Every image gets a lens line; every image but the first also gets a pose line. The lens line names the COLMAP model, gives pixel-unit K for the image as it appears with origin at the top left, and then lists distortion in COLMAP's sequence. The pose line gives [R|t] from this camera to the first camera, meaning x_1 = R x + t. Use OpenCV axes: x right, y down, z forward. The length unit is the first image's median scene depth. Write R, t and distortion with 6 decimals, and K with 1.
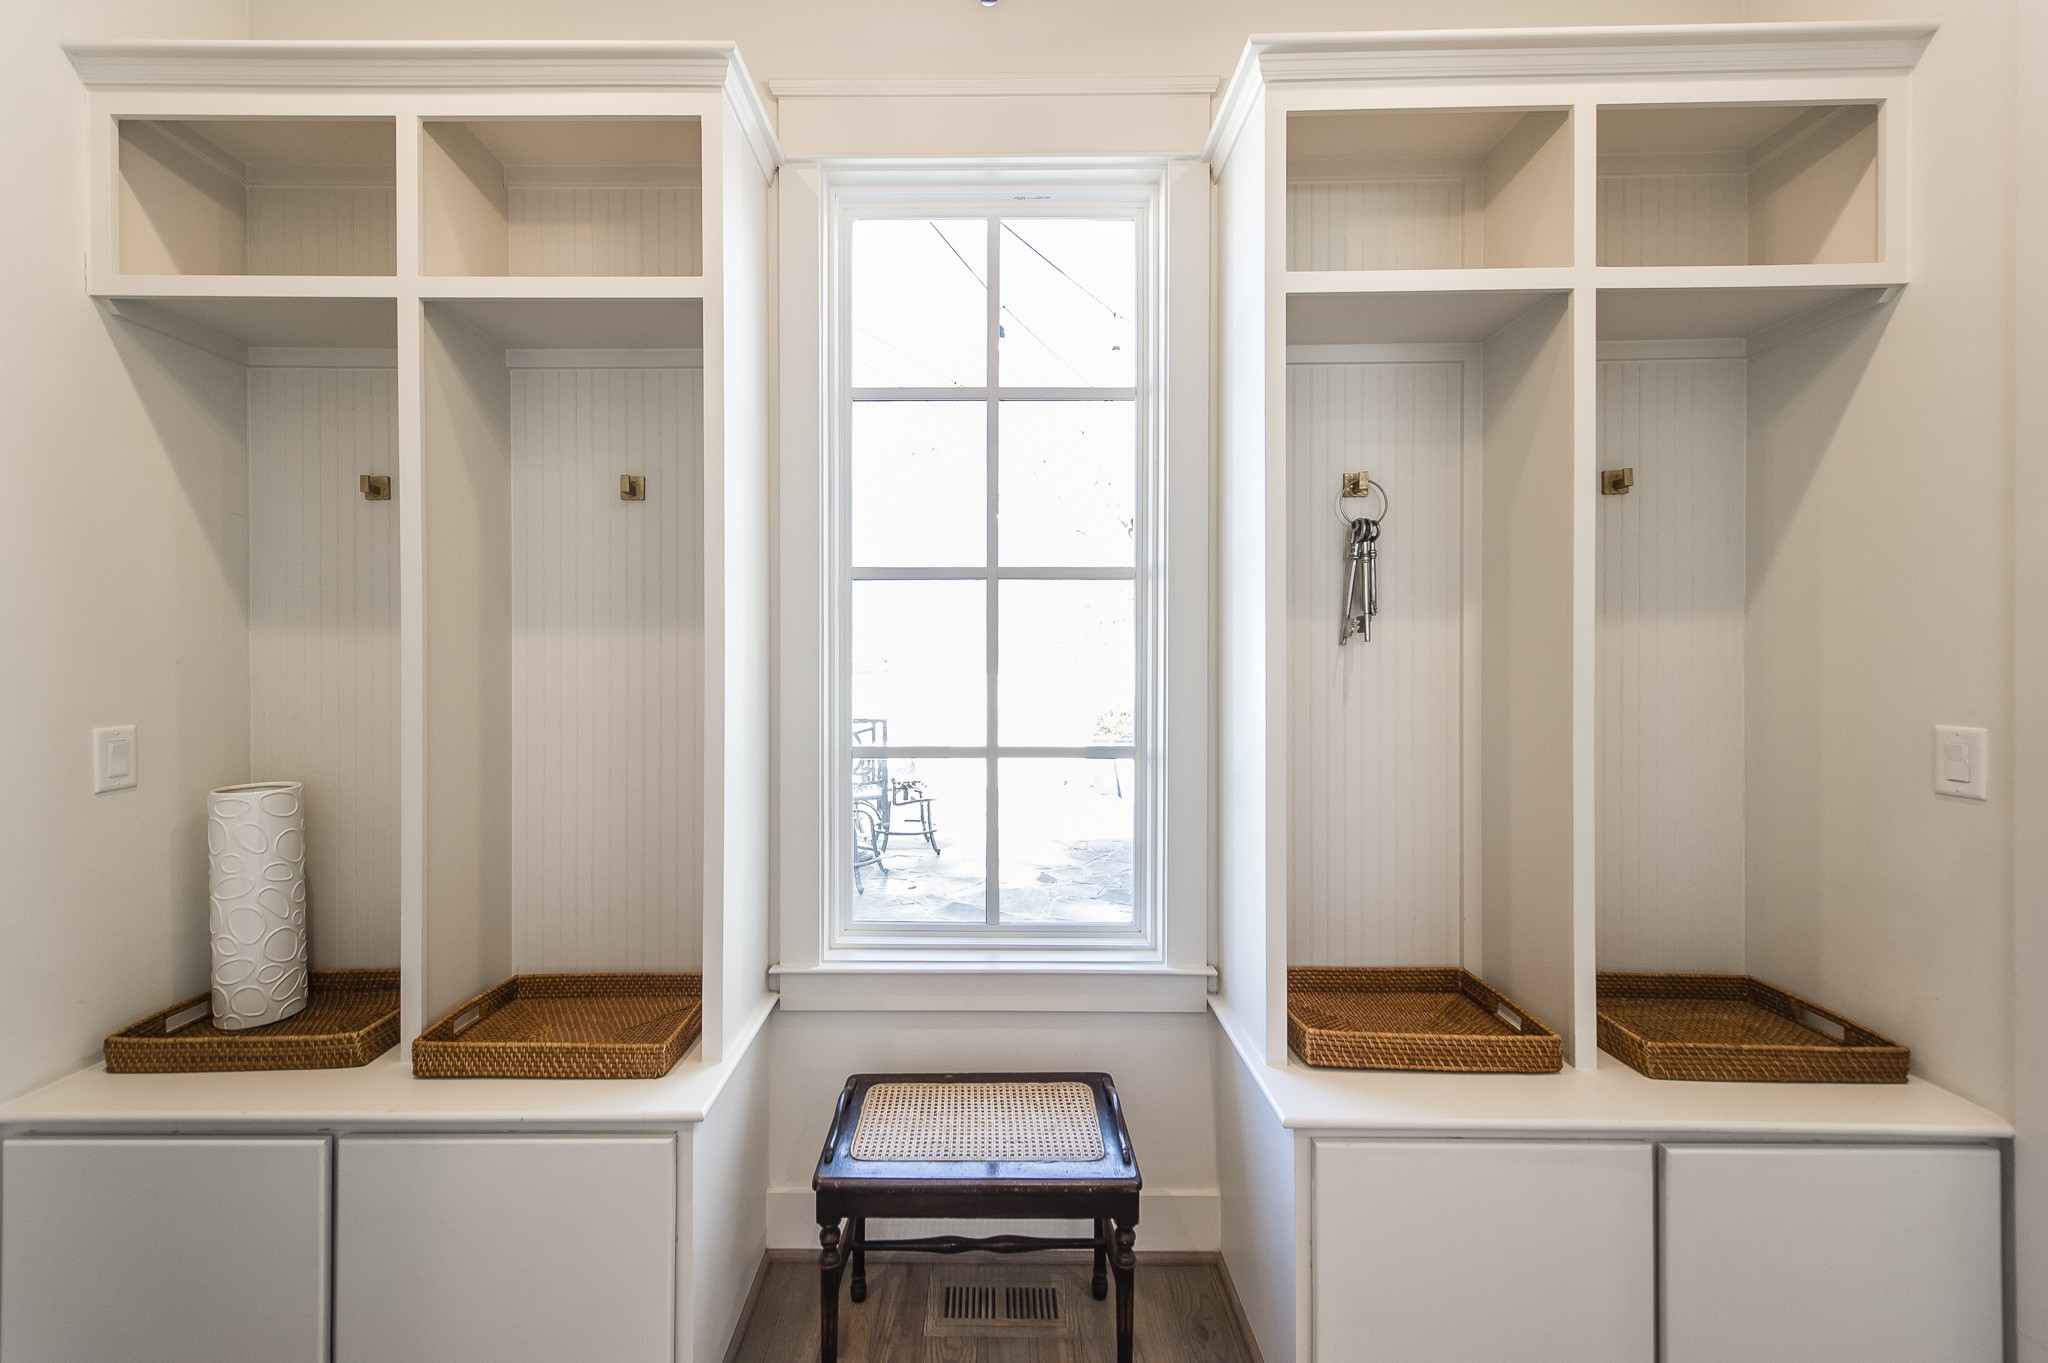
lens RADIAL K [[801.7, 0, 1019.5], [0, 801.7, 670.8], [0, 0, 1]] dist [0.003611, -0.000604]
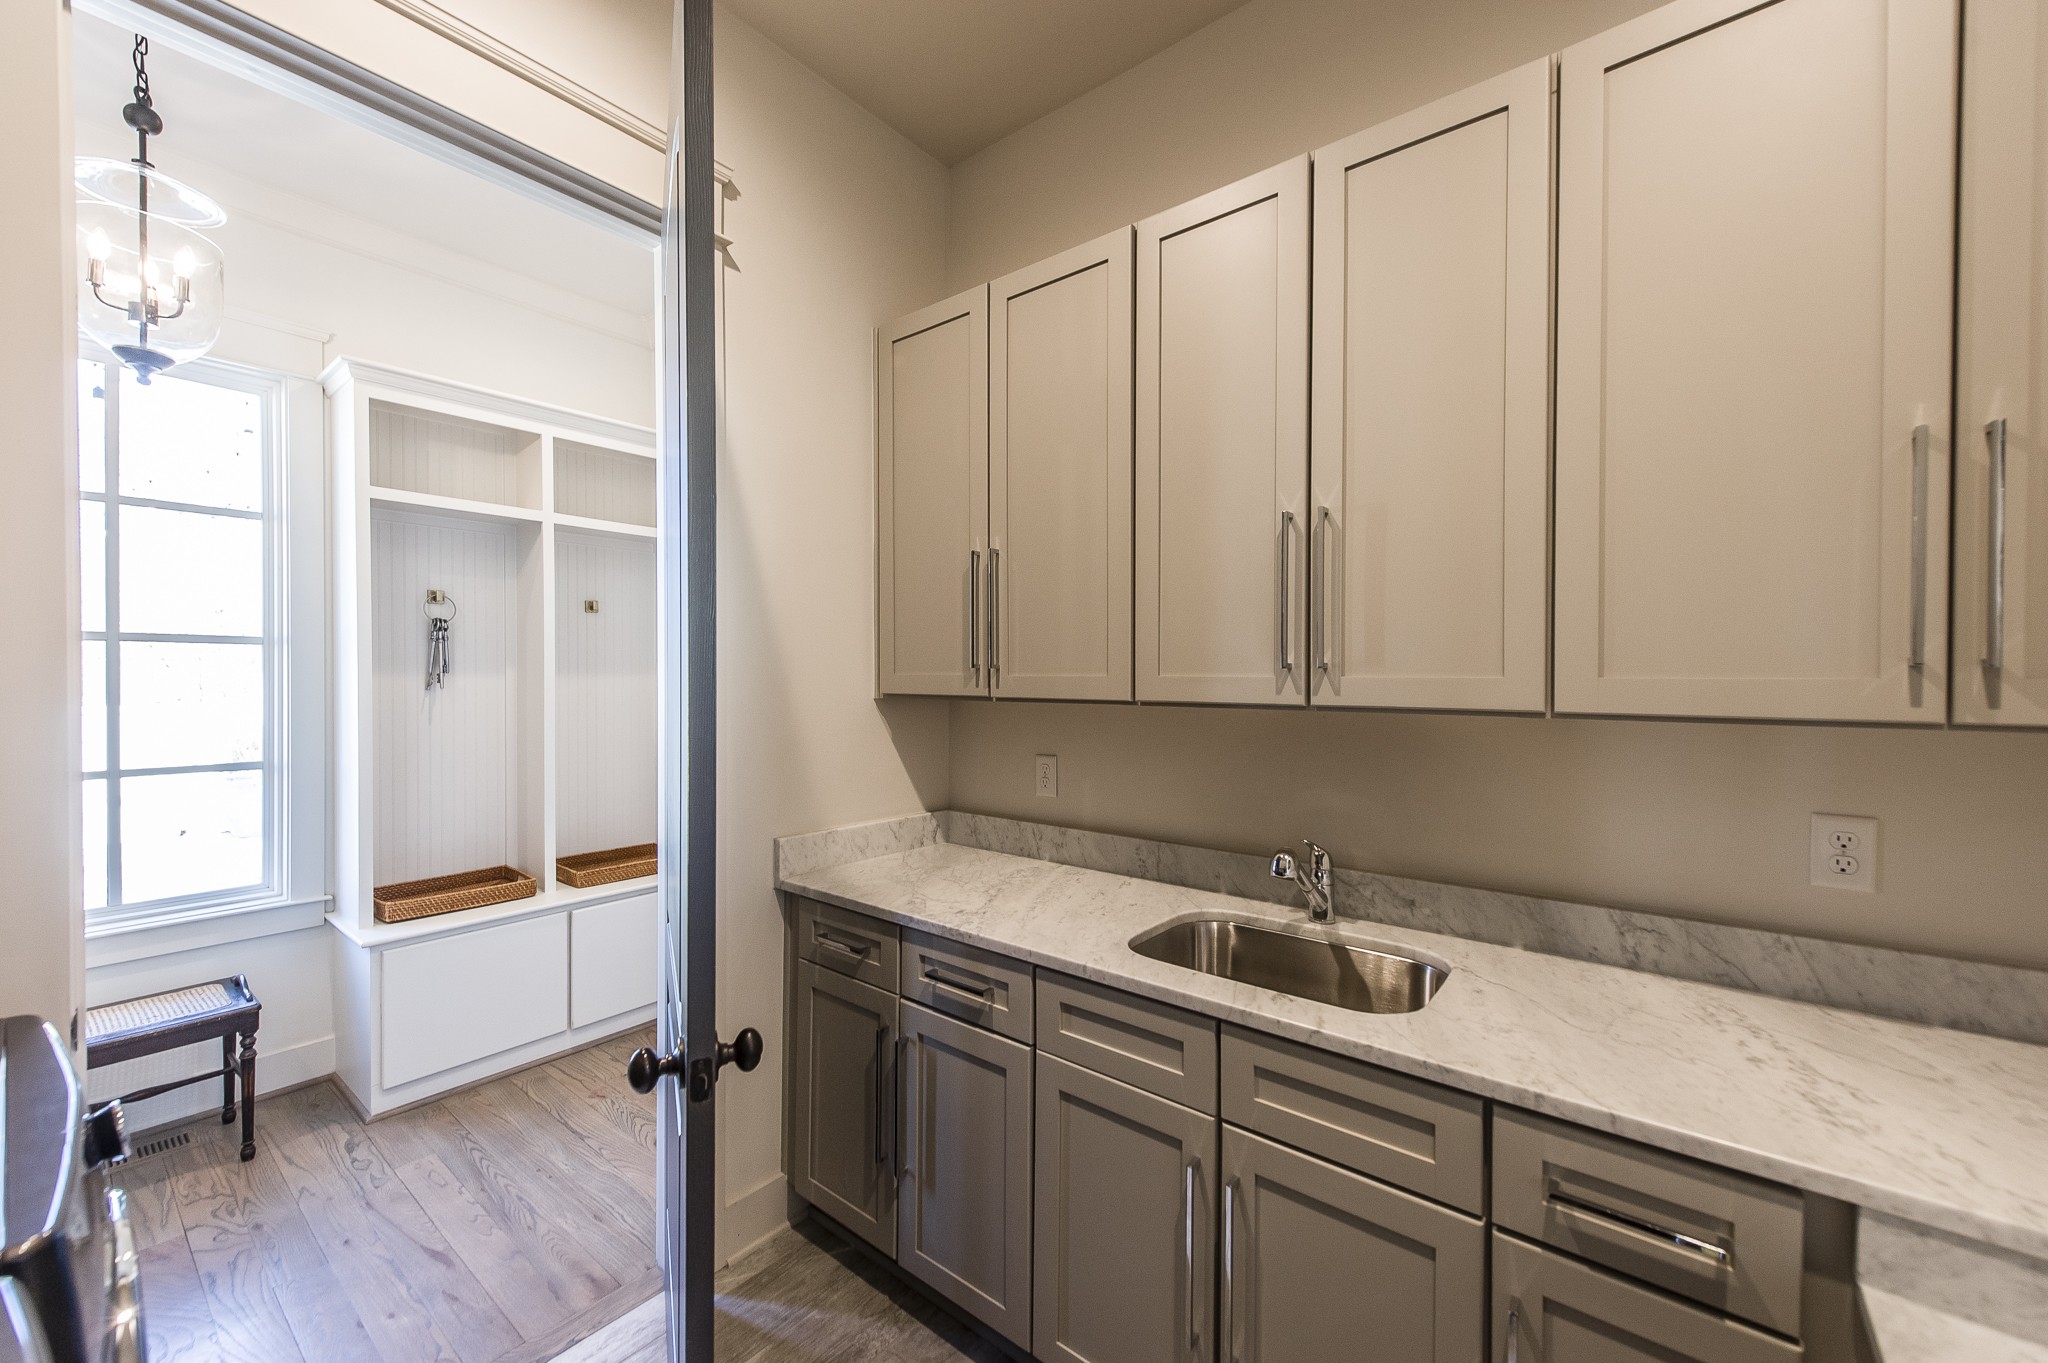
lens RADIAL K [[801.7, 0, 1018.6], [0, 801.7, 681.2], [0, 0, 1]] dist [0.003611, -0.000604]
pose [[0.649092, -0.004395, 0.760697, -0.083613], [0.010878, 0.999935, -0.003504, -0.033023], [-0.760632, 0.010549, 0.649097, -1.111381]]
